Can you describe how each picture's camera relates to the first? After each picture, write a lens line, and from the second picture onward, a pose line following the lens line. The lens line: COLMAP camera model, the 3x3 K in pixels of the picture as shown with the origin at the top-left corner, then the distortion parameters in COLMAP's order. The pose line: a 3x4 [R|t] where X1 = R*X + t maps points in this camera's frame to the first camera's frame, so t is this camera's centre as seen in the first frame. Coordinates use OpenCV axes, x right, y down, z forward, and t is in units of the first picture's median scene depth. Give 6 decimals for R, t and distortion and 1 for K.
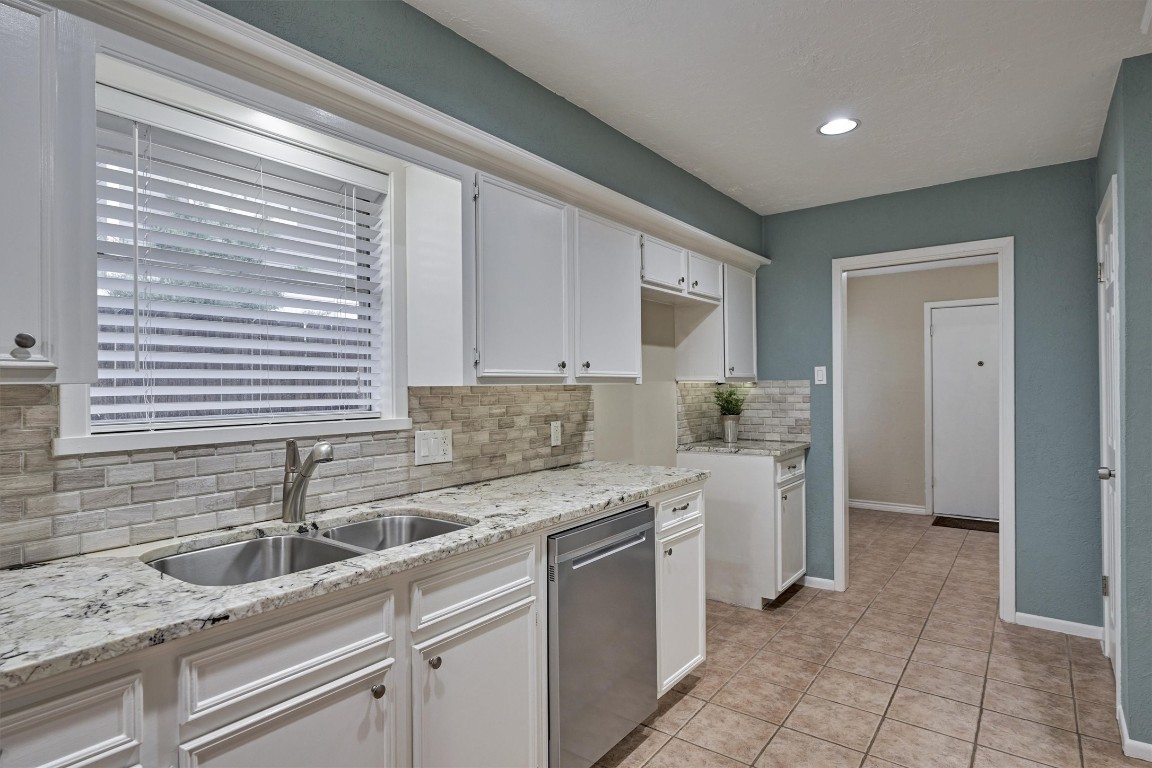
lens RADIAL K [[609.6, 0, 575.8], [0, 609.6, 383.2], [0, 0, 1]] dist [-0.008100, 0.003607]
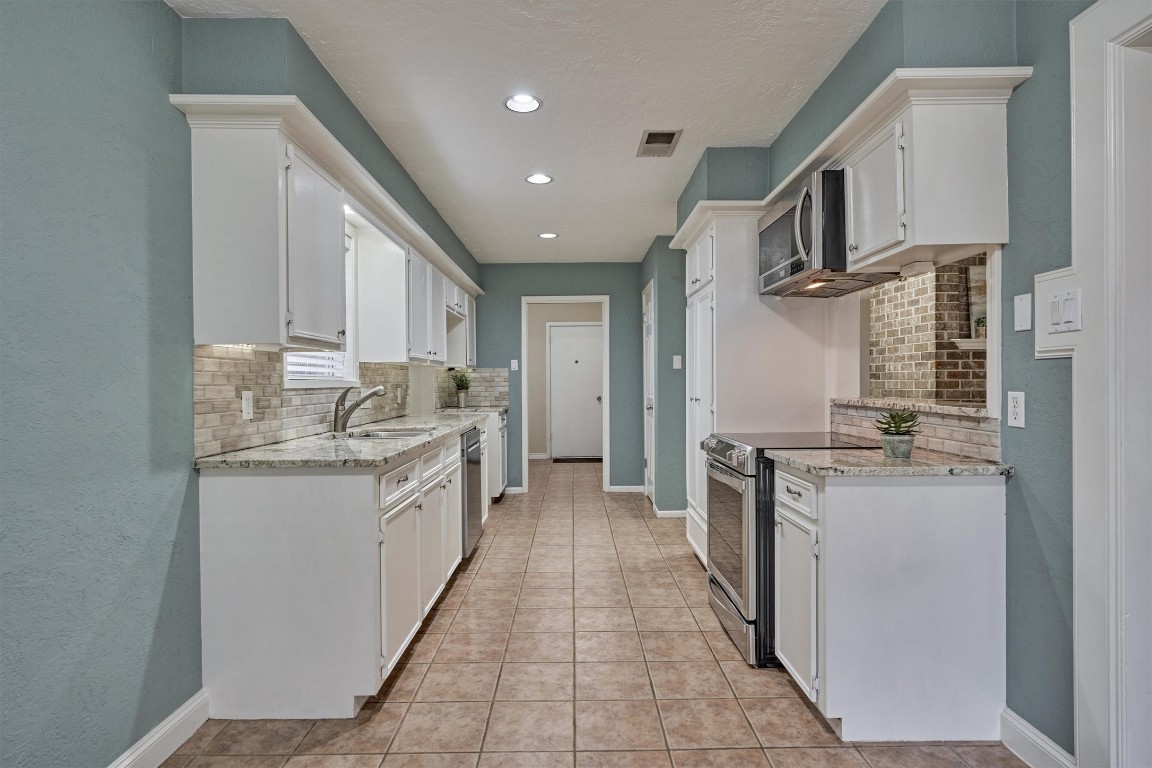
lens RADIAL K [[609.6, 0, 577.8], [0, 609.6, 384.1], [0, 0, 1]] dist [-0.008100, 0.003607]
pose [[0.789191, 0.000111, 0.614148, -0.718914], [-0.000353, 1.000000, 0.000273, 0.056671], [-0.614148, -0.000432, 0.789190, -0.623233]]
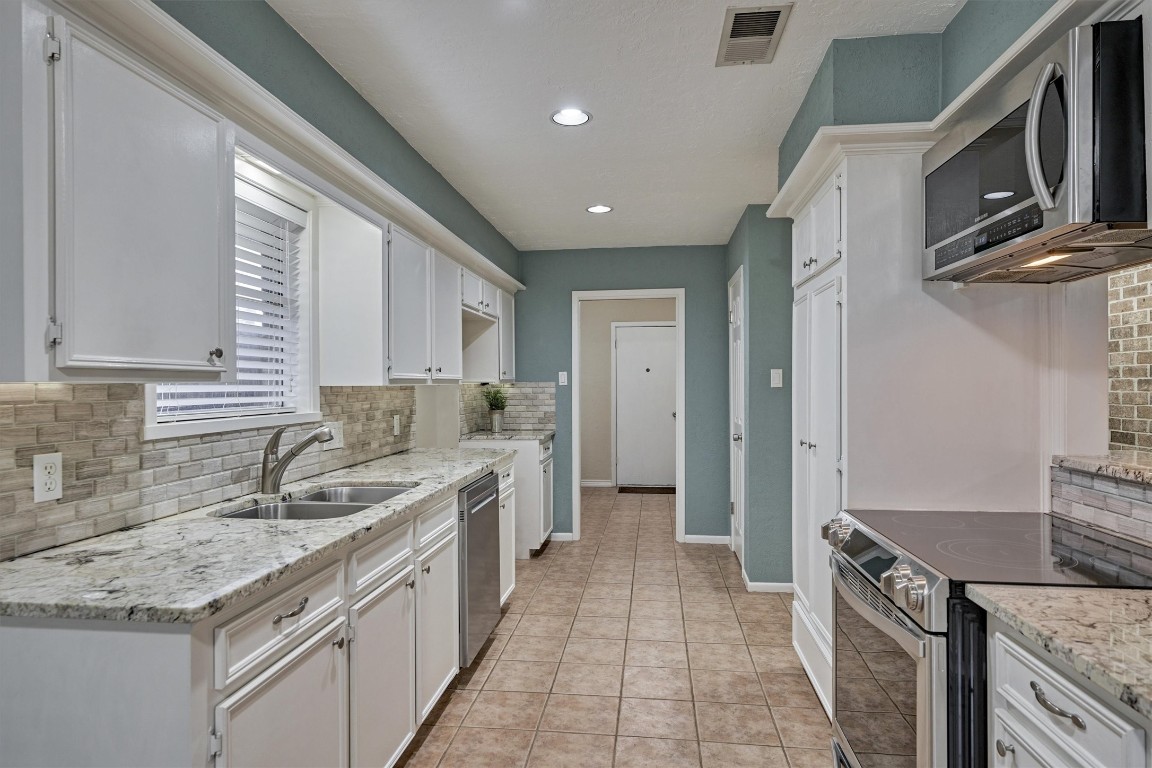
lens RADIAL K [[646.7, 0, 576.6], [0, 646.7, 384.6], [0, 0, 1]] dist [-0.005352, 0.000535]
pose [[0.861812, 0.002846, 0.507220, -0.417510], [-0.002997, 0.999995, -0.000519, 0.001476], [-0.507219, -0.001073, 0.861817, -0.323621]]
